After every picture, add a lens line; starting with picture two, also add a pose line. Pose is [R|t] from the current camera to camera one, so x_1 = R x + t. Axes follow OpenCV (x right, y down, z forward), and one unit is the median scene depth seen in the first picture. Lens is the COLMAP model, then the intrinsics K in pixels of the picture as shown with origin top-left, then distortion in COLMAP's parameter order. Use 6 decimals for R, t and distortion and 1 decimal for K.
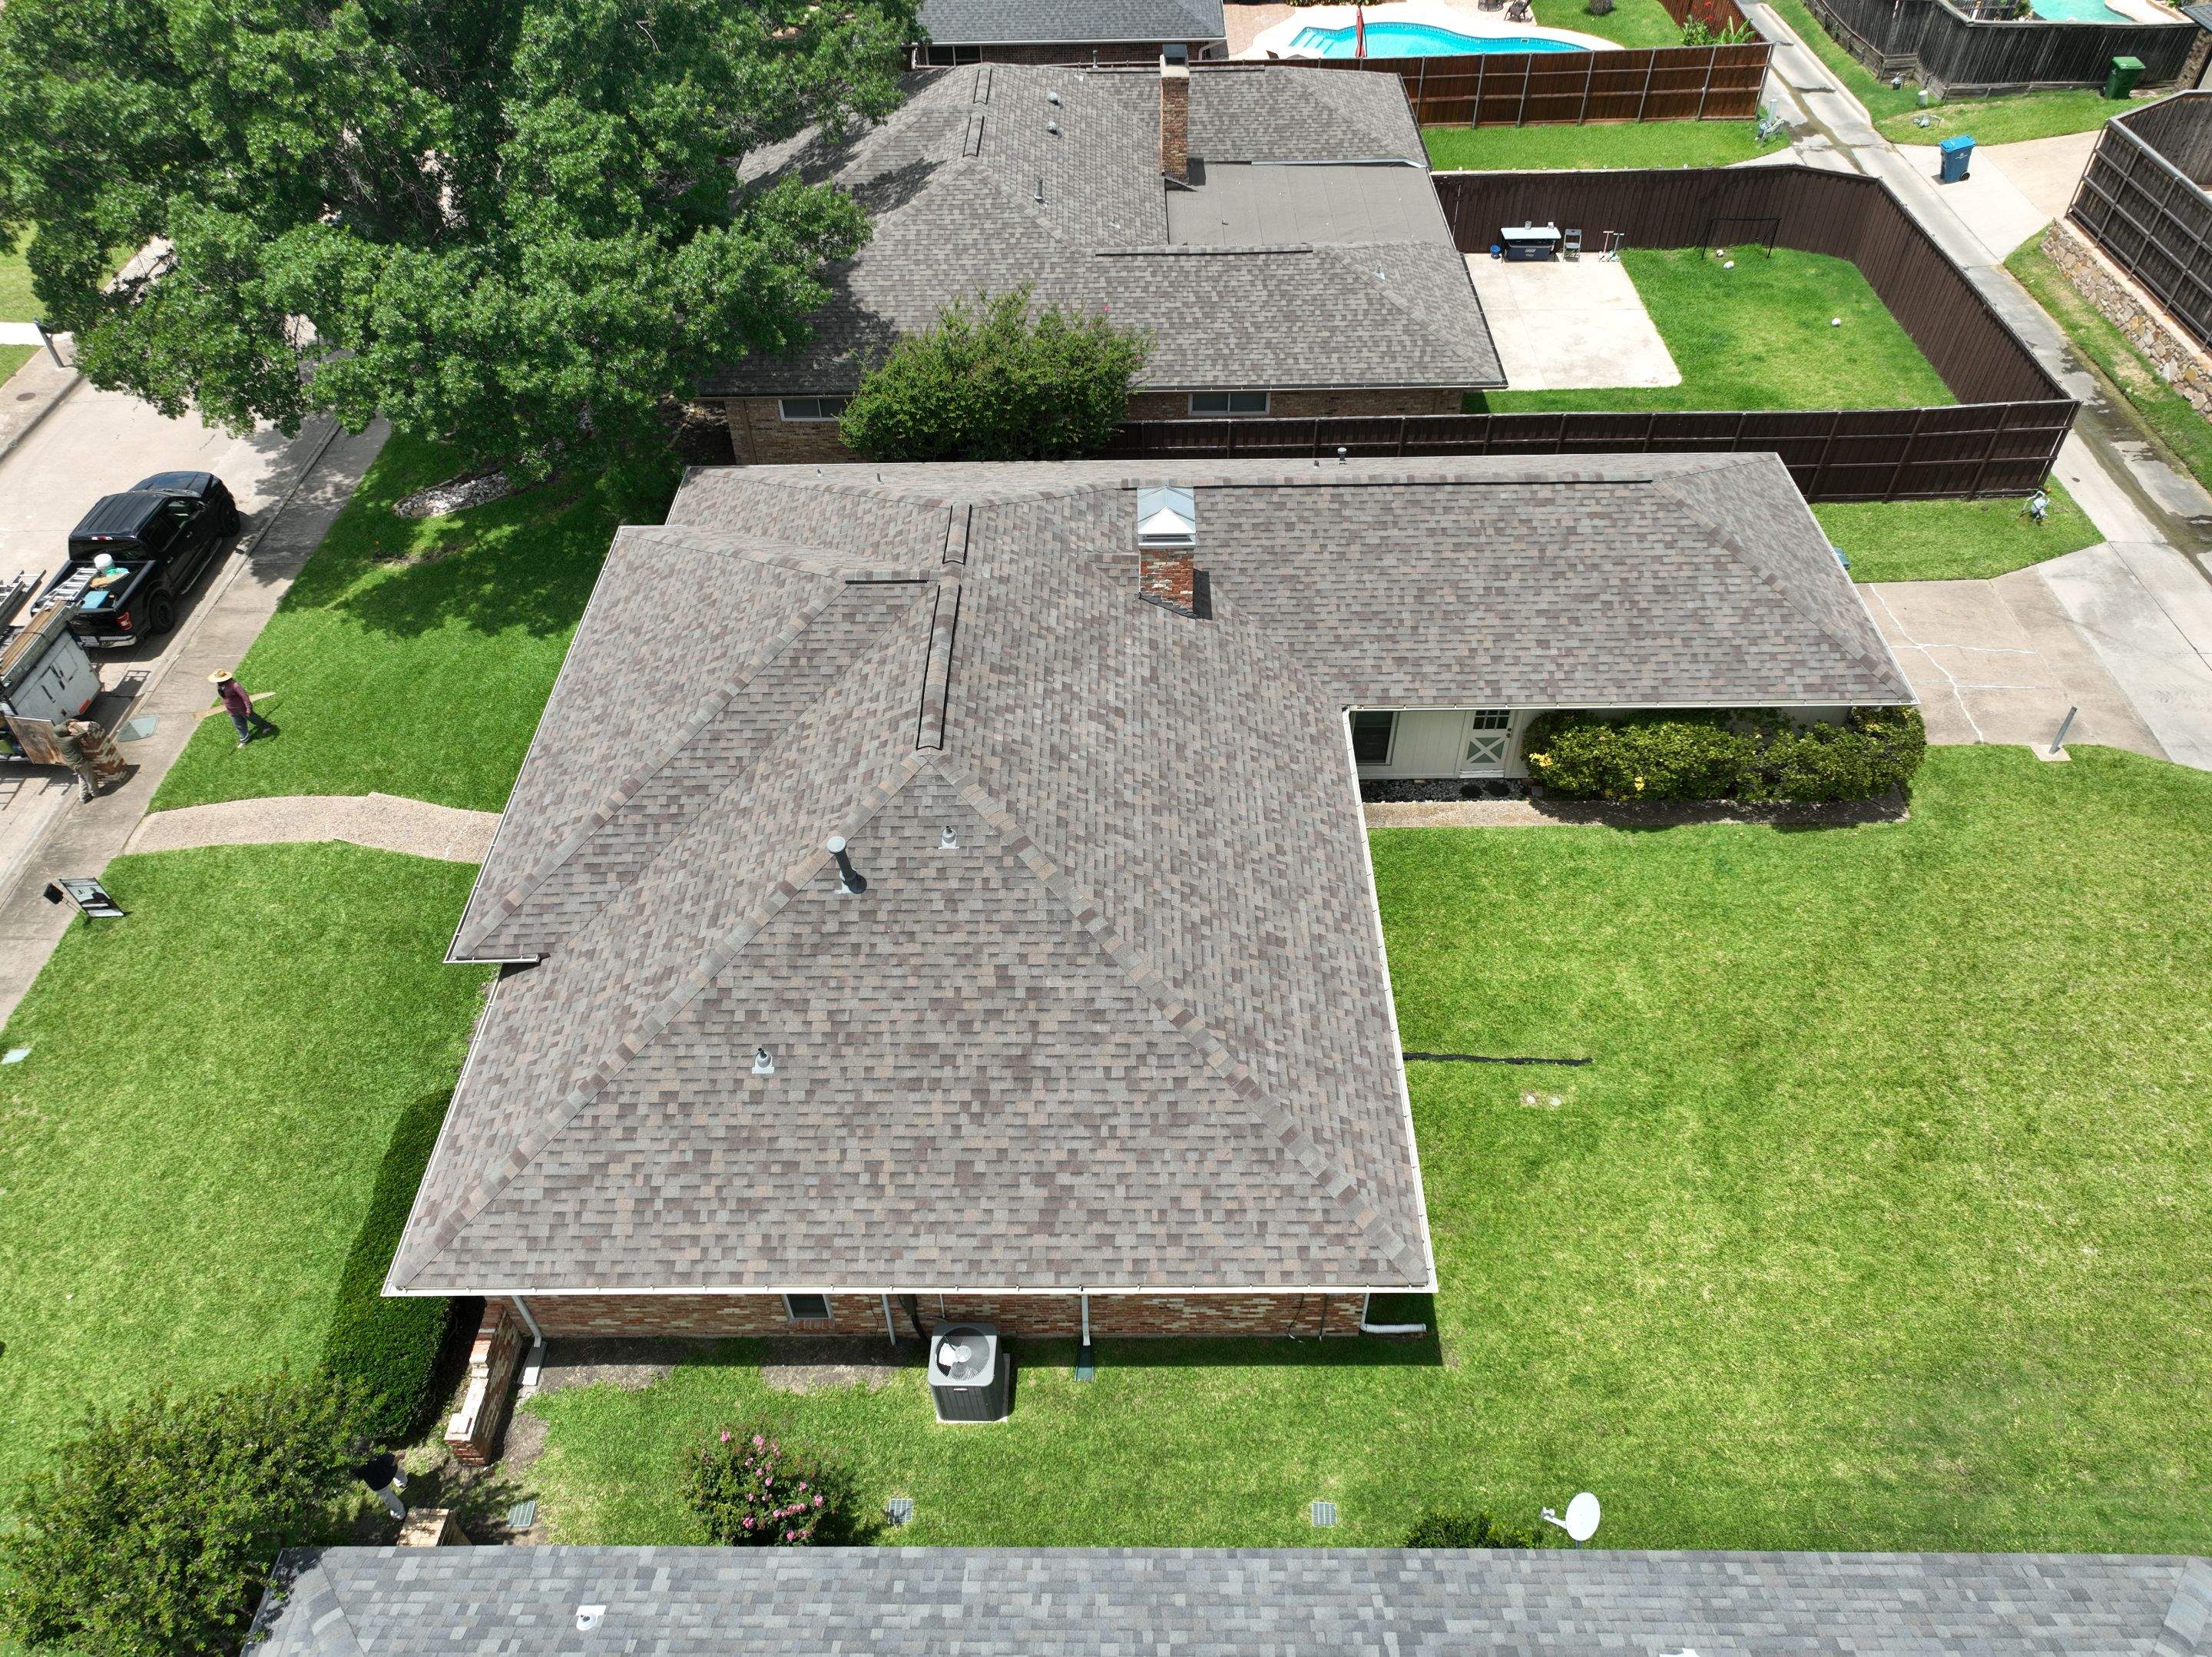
lens RADIAL K [[1526.2, 0, 1111.6], [0, 1526.2, 834.7], [0, 0, 1]] dist [0.002355, 0.024070]
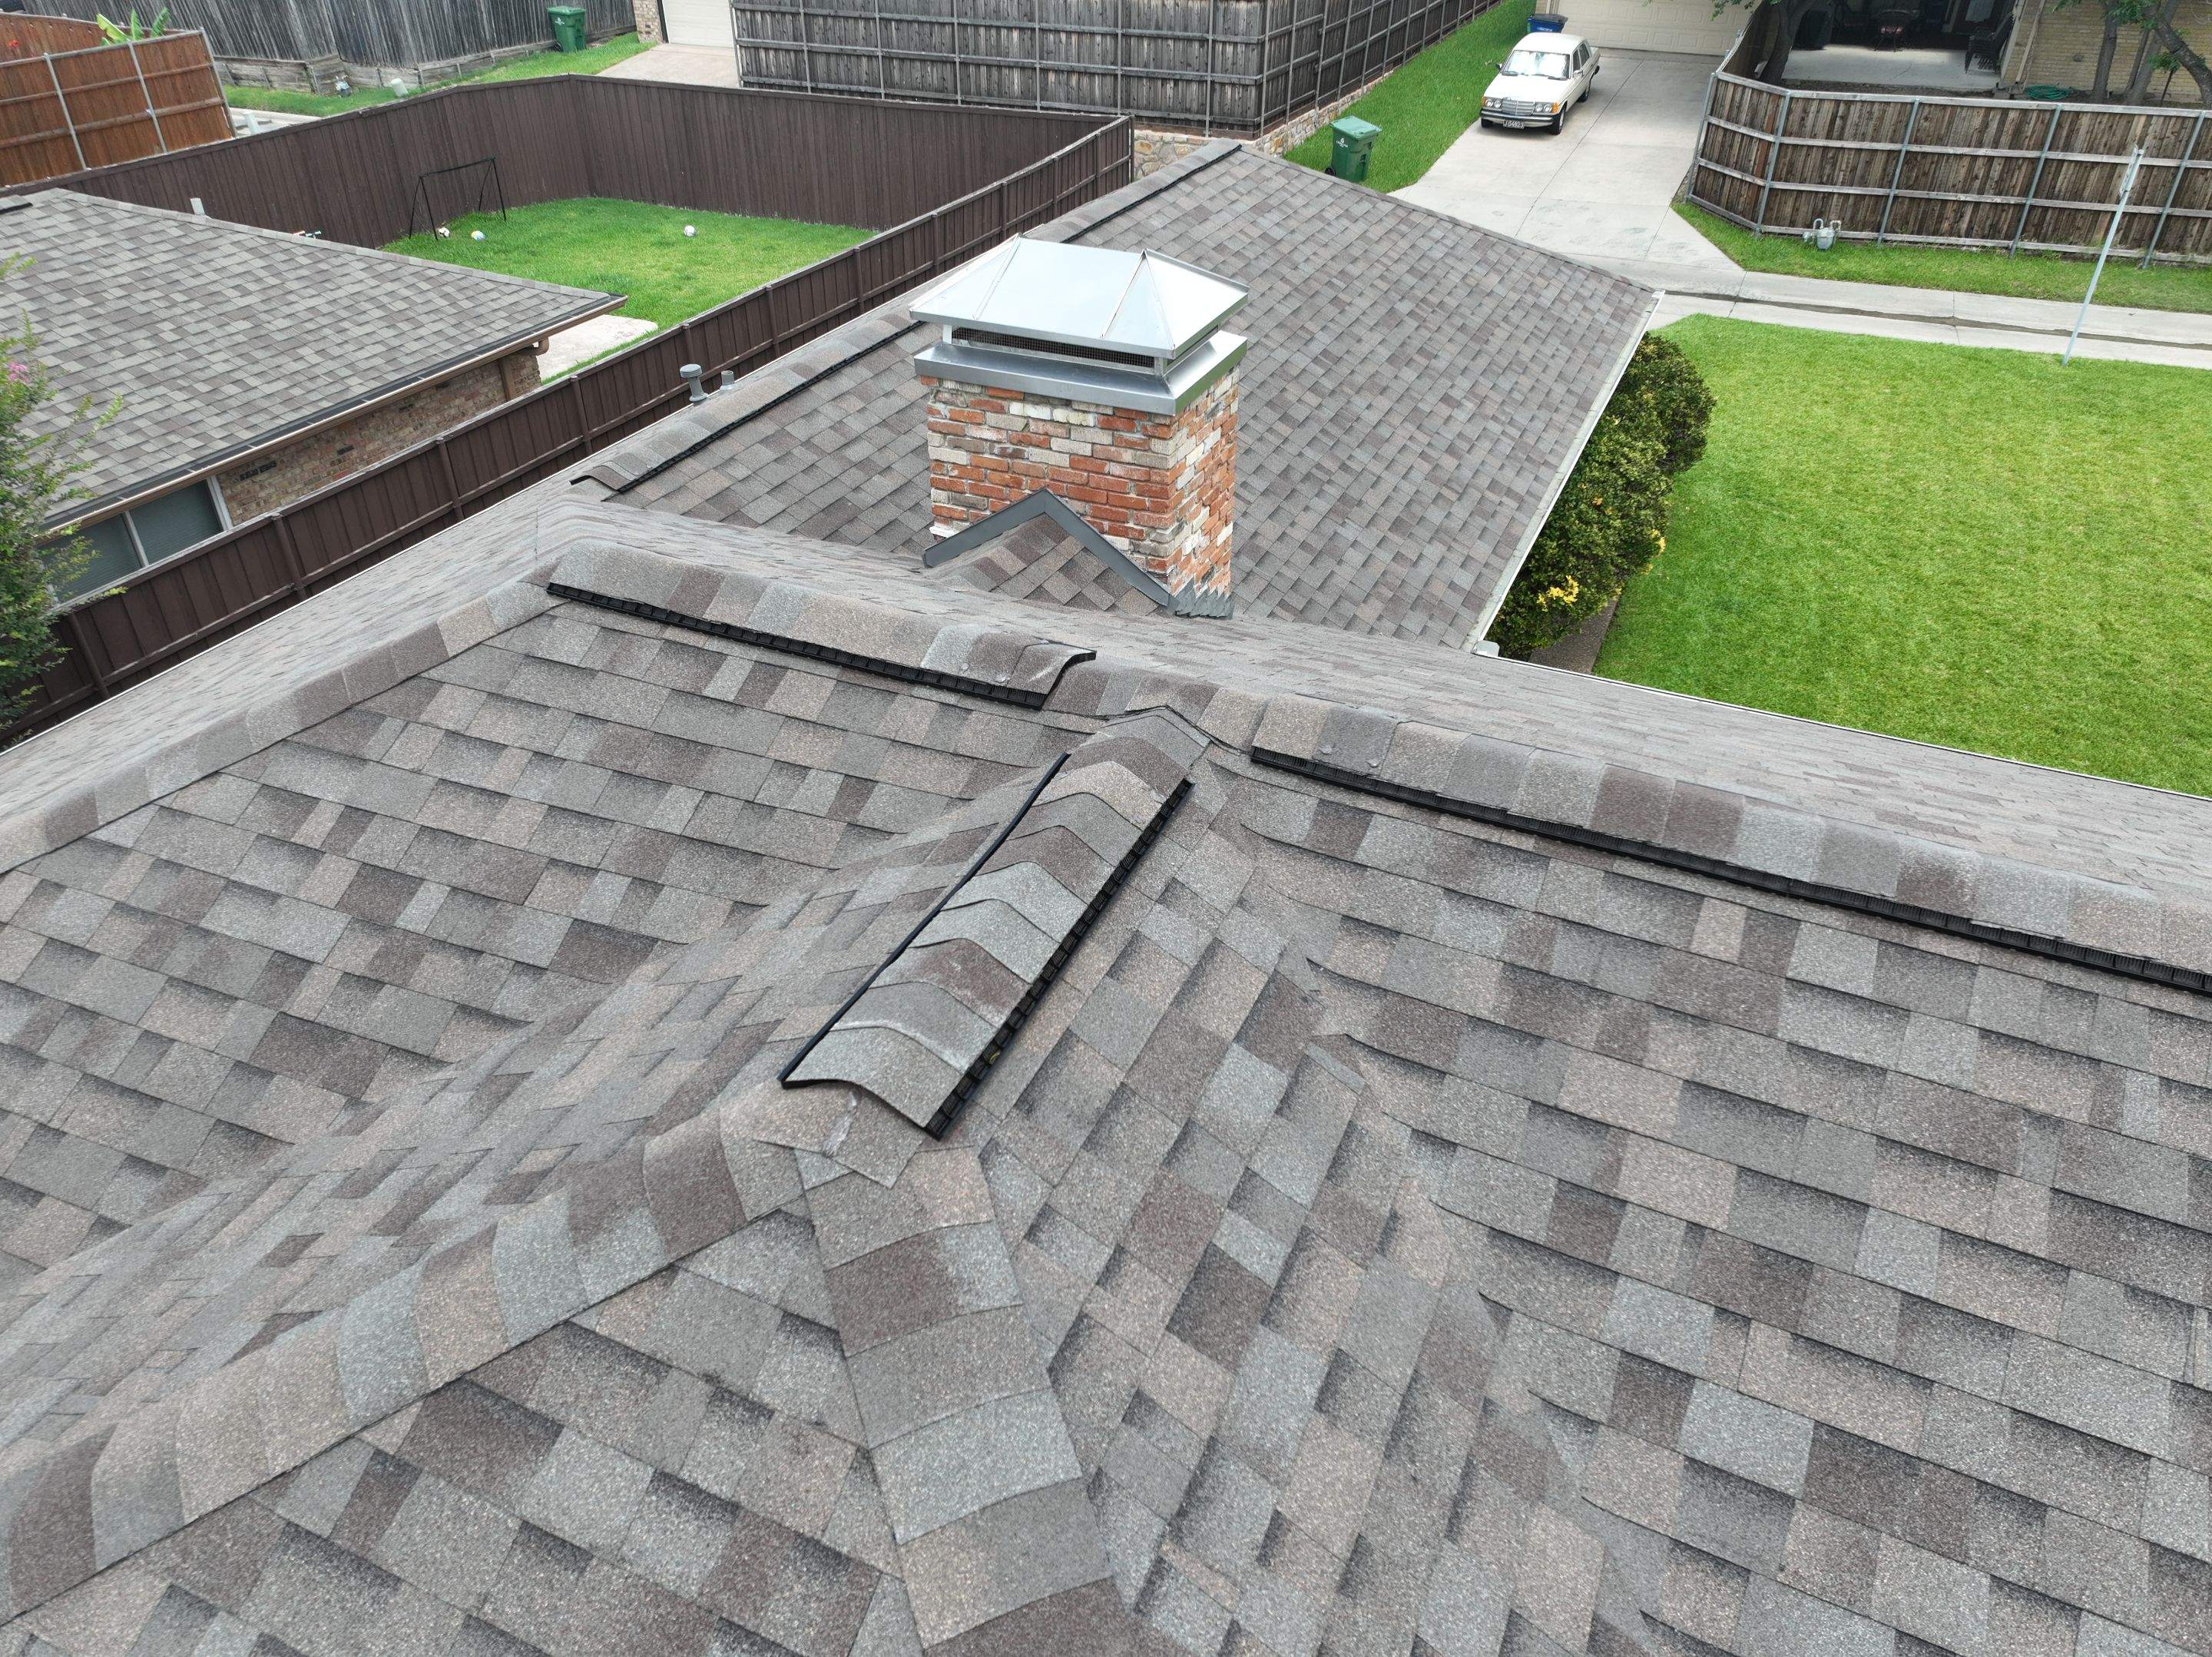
lens RADIAL K [[1546.1, 0, 1106.0], [0, 1546.1, 828.5], [0, 0, 1]] dist [-0.002390, 0.022597]
pose [[0.403723, -0.507442, 0.761256, -0.237084], [0.643380, 0.749045, 0.158094, -0.186445], [-0.650439, 0.425950, 0.628885, 0.879616]]
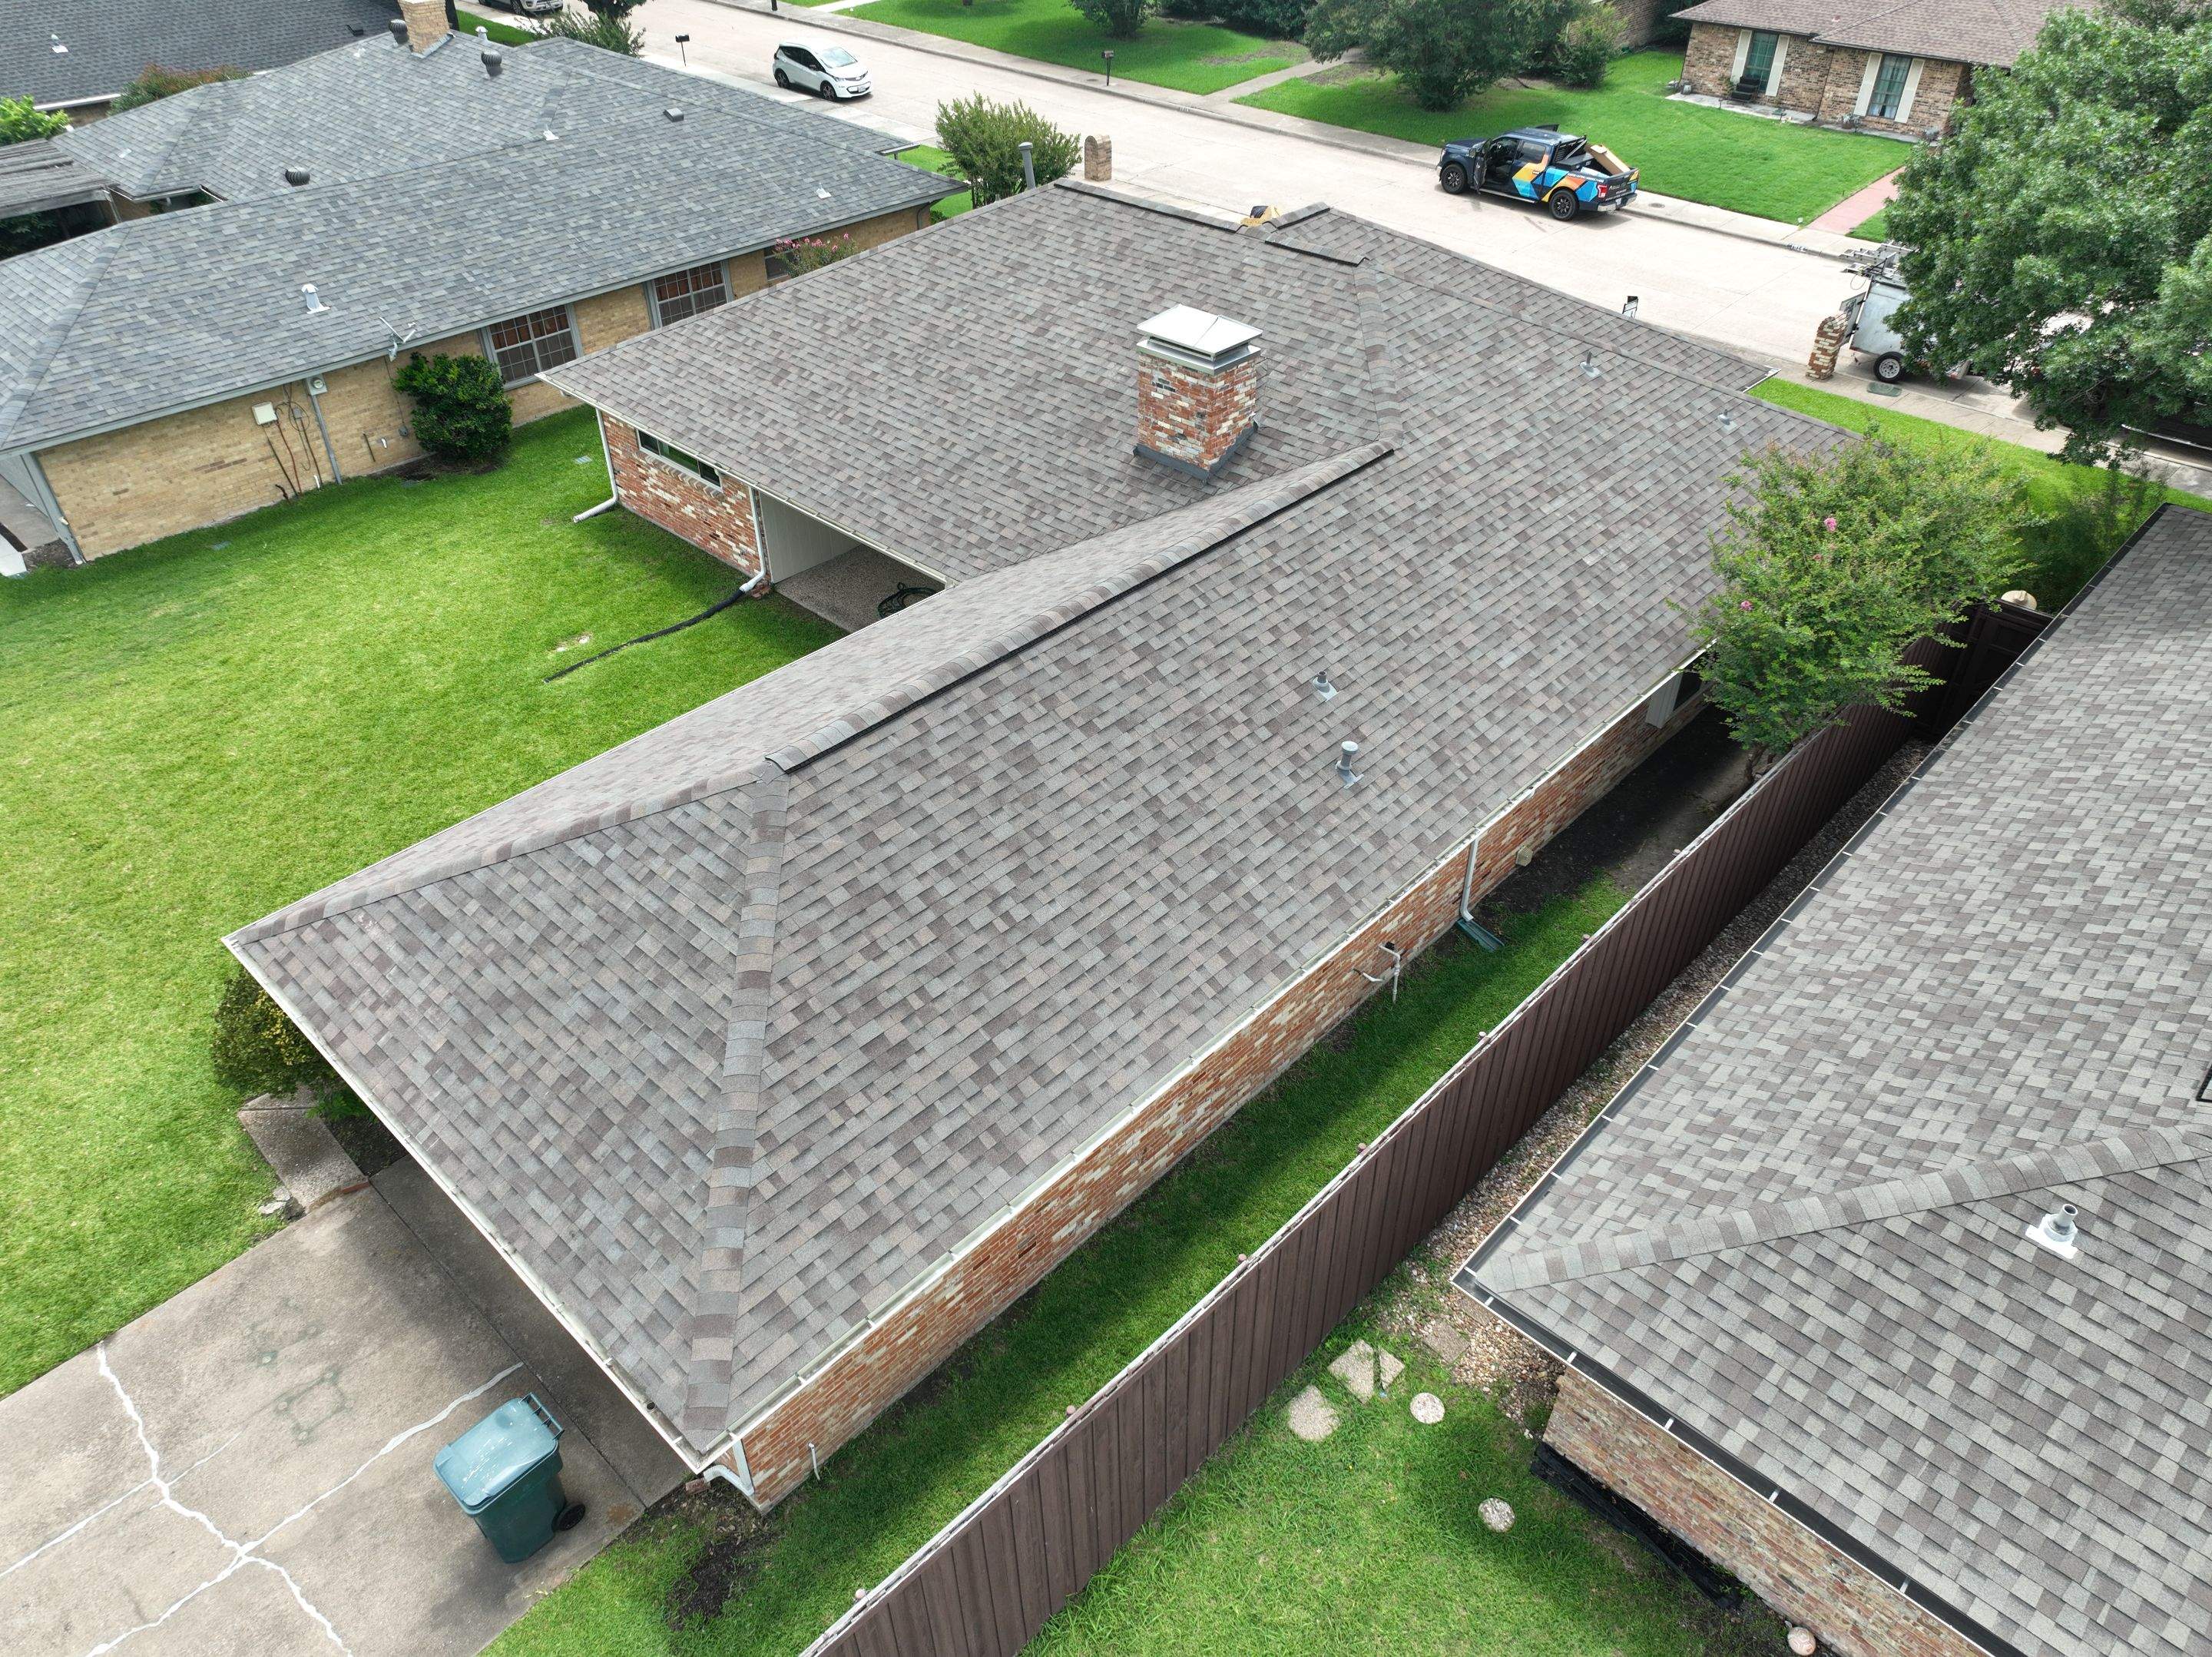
lens RADIAL K [[1546.2, 0, 1104.9], [0, 1546.2, 829.2], [0, 0, 1]] dist [-0.004700, 0.027301]
pose [[-0.685968, 0.464202, -0.560325, 0.645082], [-0.503503, 0.253104, 0.826089, -0.795375], [0.525292, 0.848796, 0.060106, 1.172097]]
